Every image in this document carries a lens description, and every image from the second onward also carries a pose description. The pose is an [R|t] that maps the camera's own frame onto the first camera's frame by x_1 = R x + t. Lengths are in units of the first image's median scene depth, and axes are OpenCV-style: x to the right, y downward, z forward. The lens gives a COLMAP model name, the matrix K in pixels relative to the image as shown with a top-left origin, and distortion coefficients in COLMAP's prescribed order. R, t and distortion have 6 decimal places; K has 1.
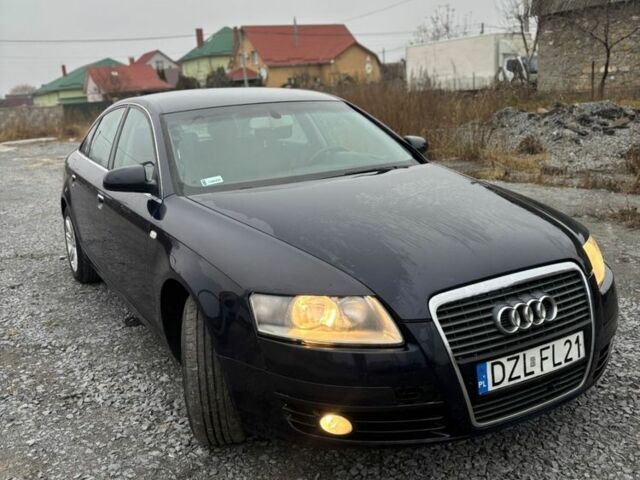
lens RADIAL K [[639.5, 0, 299.5], [0, 639.5, 231.6], [0, 0, 1]] dist [0.031928, 0.000000]
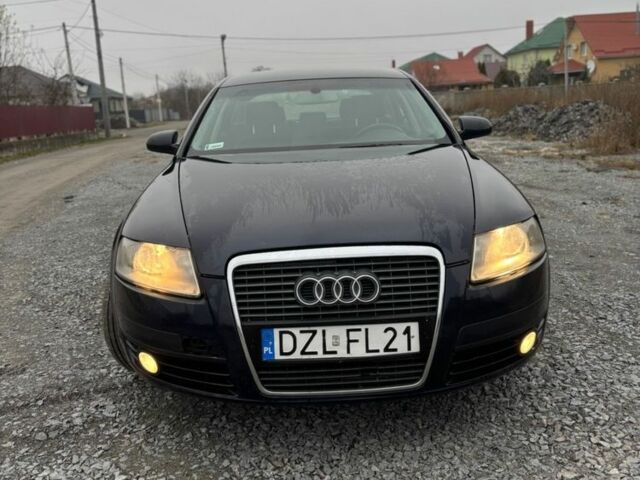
lens RADIAL K [[639.5, 0, 321.4], [0, 639.5, 212.2], [0, 0, 1]] dist [0.031928, 0.000000]
pose [[0.889390, 0.097996, -0.446523, 0.721009], [-0.107335, 0.994213, 0.004402, 0.012272], [0.444370, 0.044012, 0.894761, 0.136907]]
